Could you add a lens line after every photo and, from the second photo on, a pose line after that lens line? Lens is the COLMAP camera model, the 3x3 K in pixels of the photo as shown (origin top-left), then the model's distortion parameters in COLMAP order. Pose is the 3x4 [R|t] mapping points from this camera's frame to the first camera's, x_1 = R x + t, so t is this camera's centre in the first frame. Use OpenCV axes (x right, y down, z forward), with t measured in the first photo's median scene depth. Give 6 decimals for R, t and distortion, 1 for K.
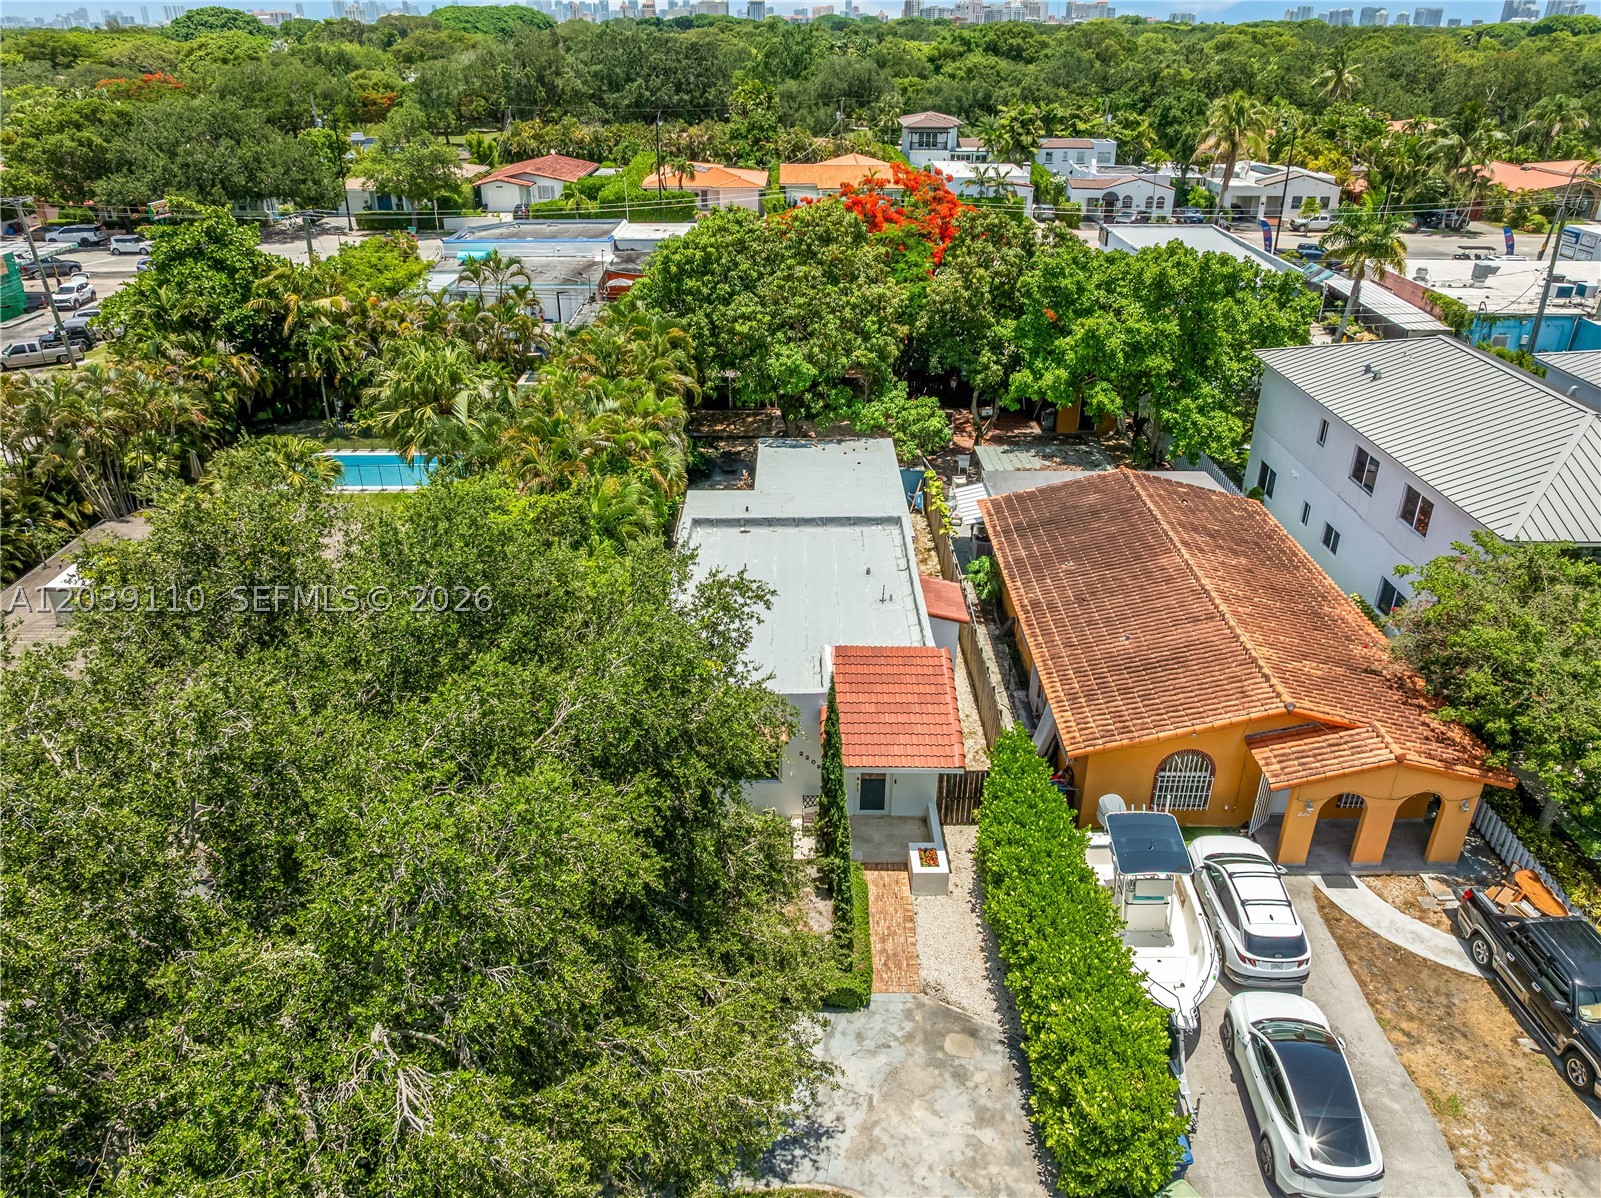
lens RADIAL K [[1125.3, 0, 797.4], [0, 1125.3, 621.8], [0, 0, 1]] dist [-0.030298, -0.003009]
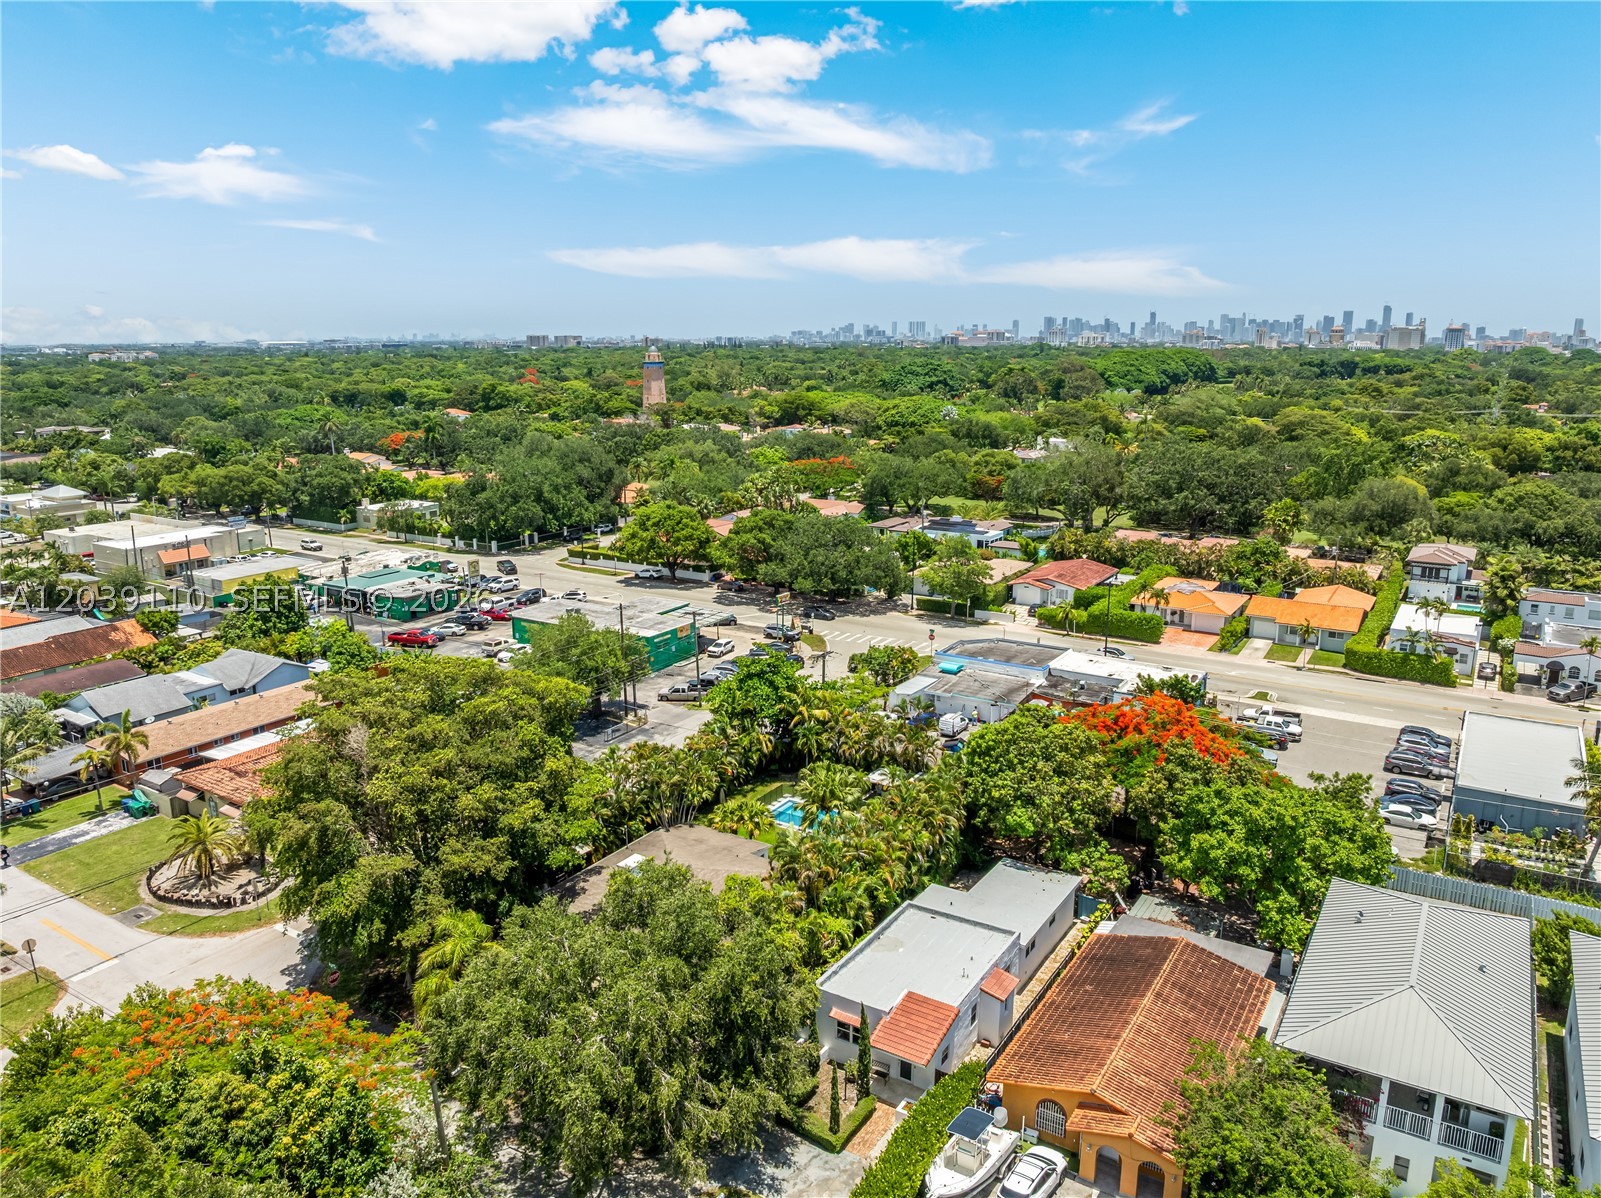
lens RADIAL K [[1132.1, 0, 800.5], [0, 1132.1, 599.0], [0, 0, 1]] dist [-0.029768, -0.007149]
pose [[0.846988, 0.120886, -0.517685, 0.541852], [-0.251740, 0.948902, -0.190292, -0.138046], [0.468229, 0.291497, 0.834141, -0.646911]]
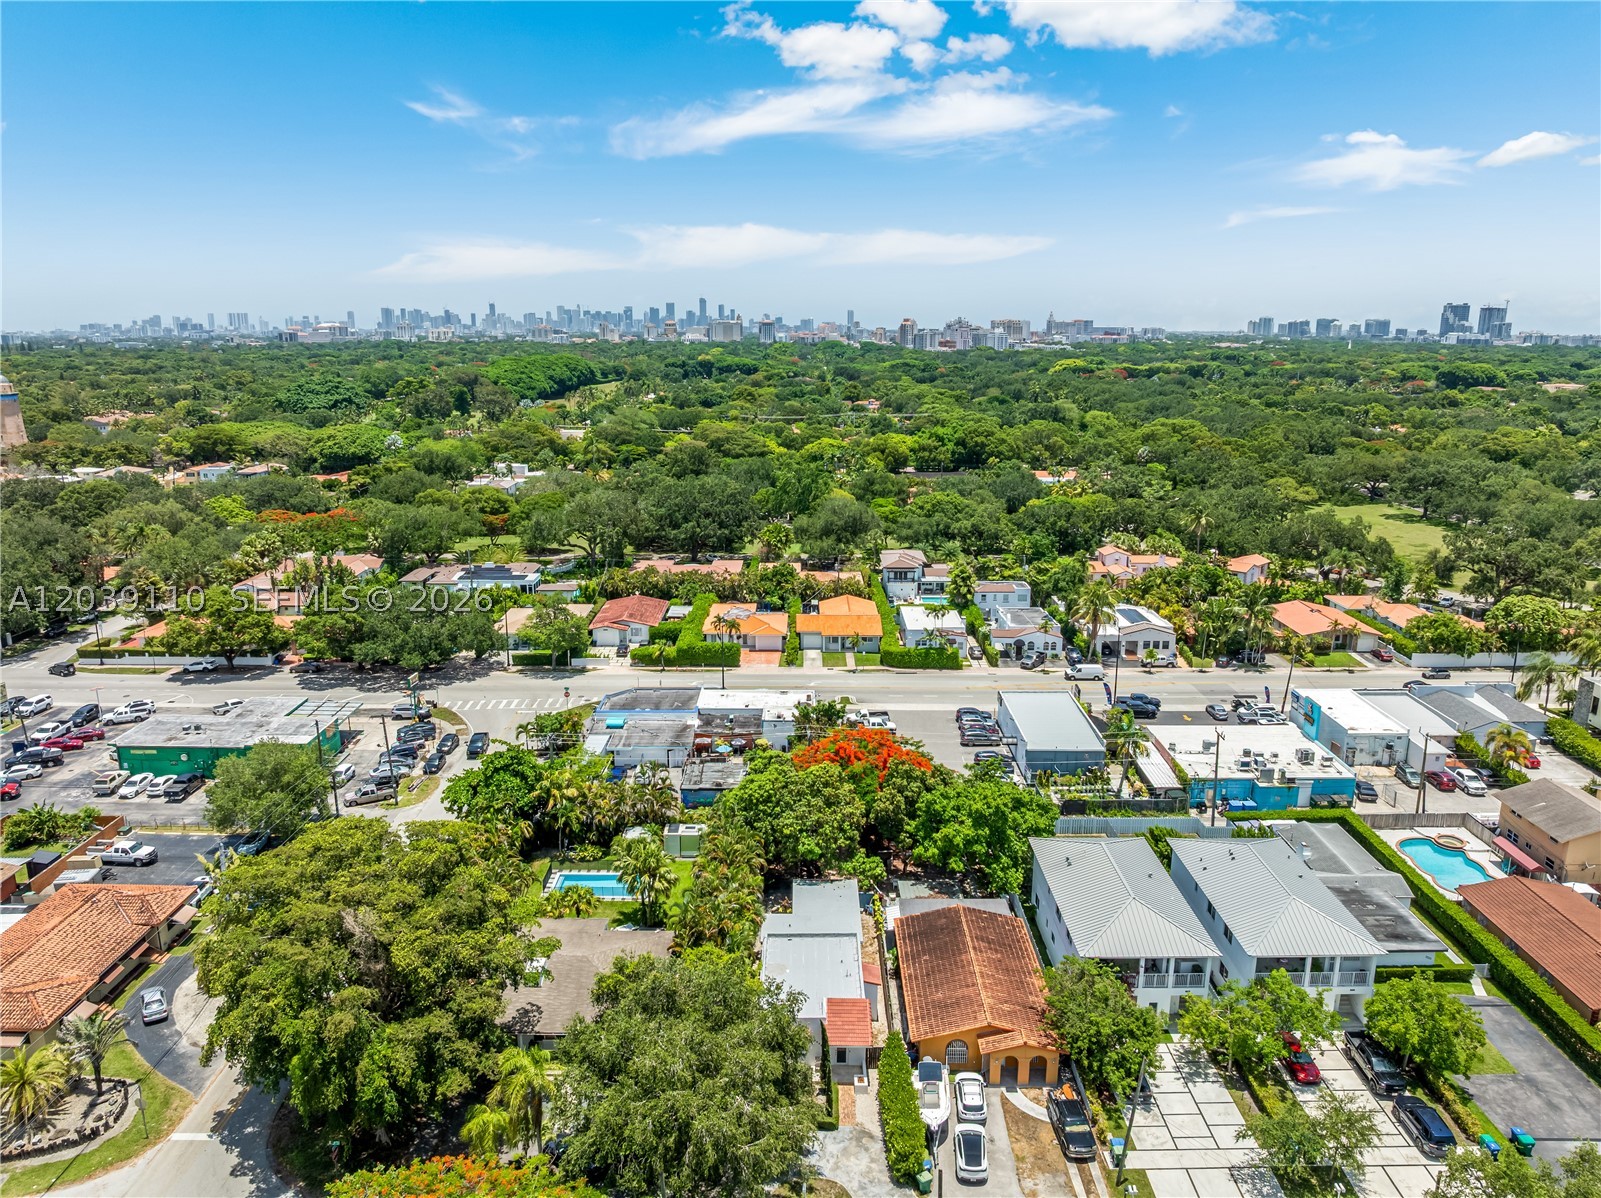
lens RADIAL K [[1132.1, 0, 800.5], [0, 1132.1, 599.0], [0, 0, 1]] dist [-0.029768, -0.007149]
pose [[0.999991, 0.003753, -0.002118, -0.018369], [-0.004167, 0.967451, -0.253025, -0.140897], [0.001099, 0.253032, 0.967457, -1.192219]]
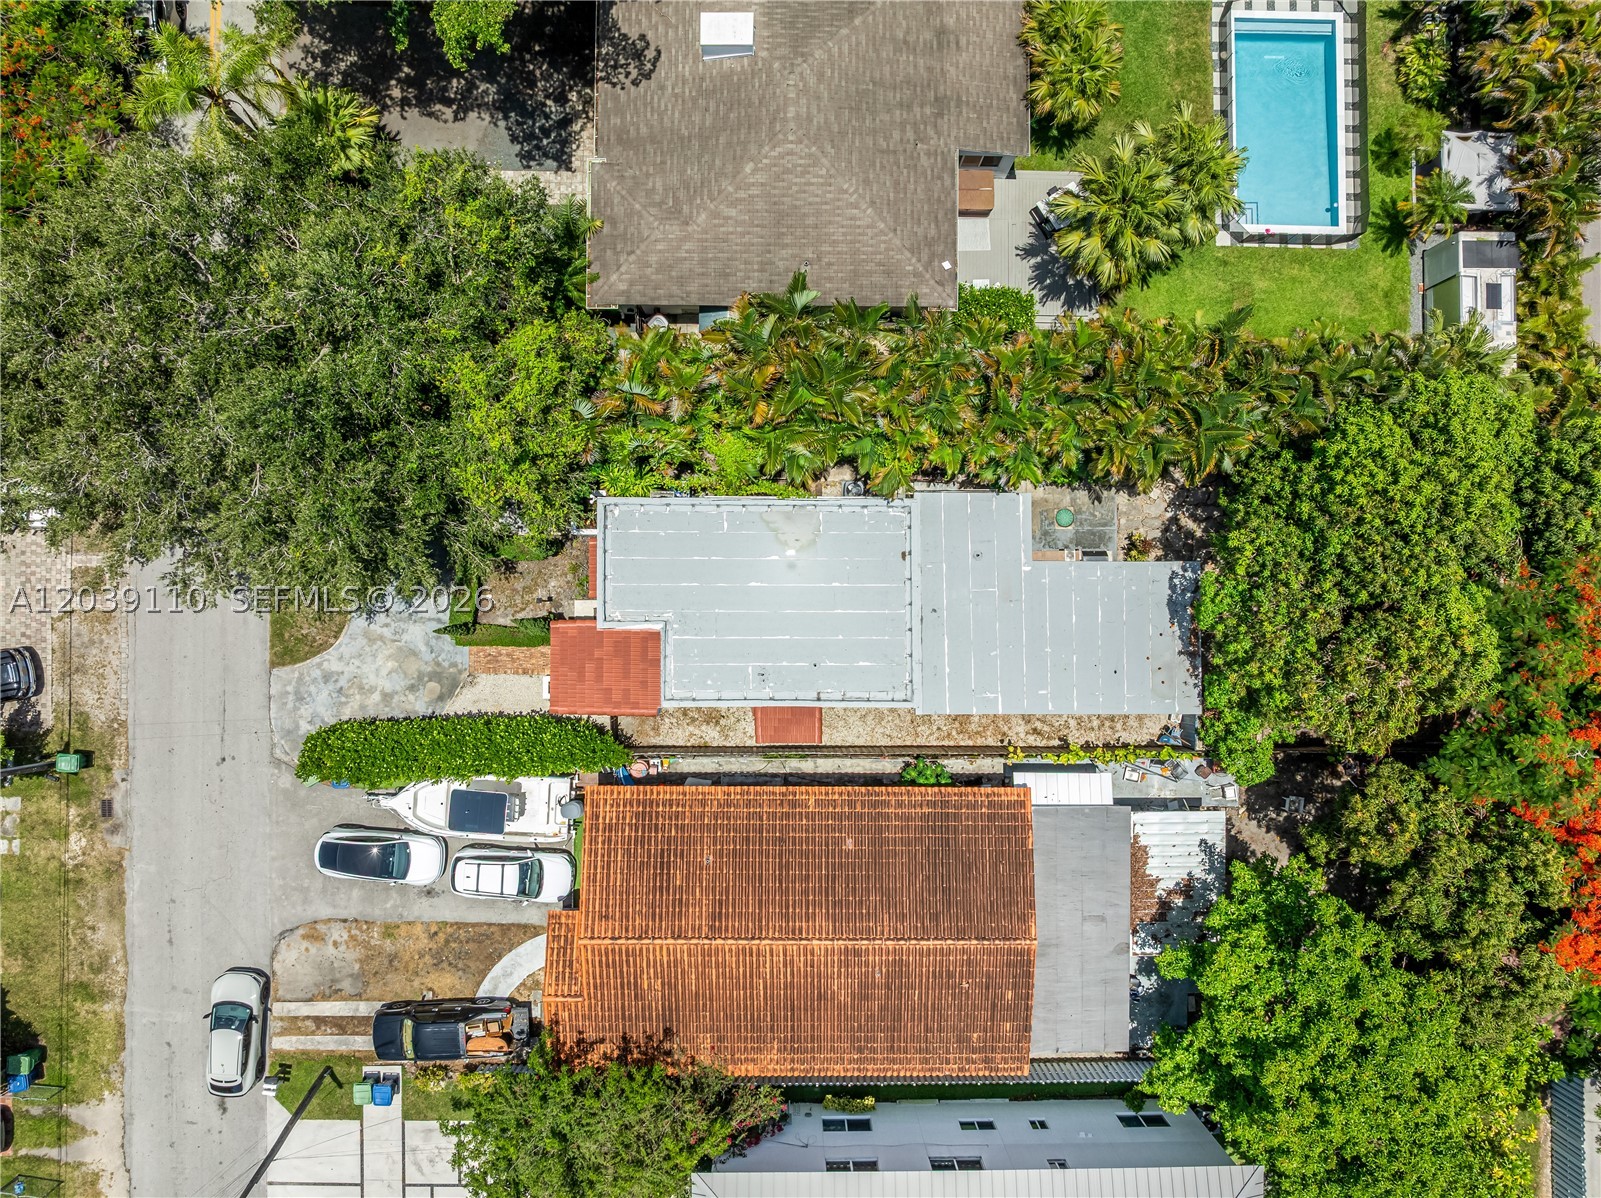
lens RADIAL K [[1132.1, 0, 800.5], [0, 1132.1, 599.0], [0, 0, 1]] dist [-0.029768, -0.007149]
pose [[-0.001228, 0.999992, -0.003738, -0.000411], [-0.478521, 0.002695, 0.878072, -0.805280], [0.878075, 0.002867, 0.478514, 0.326377]]
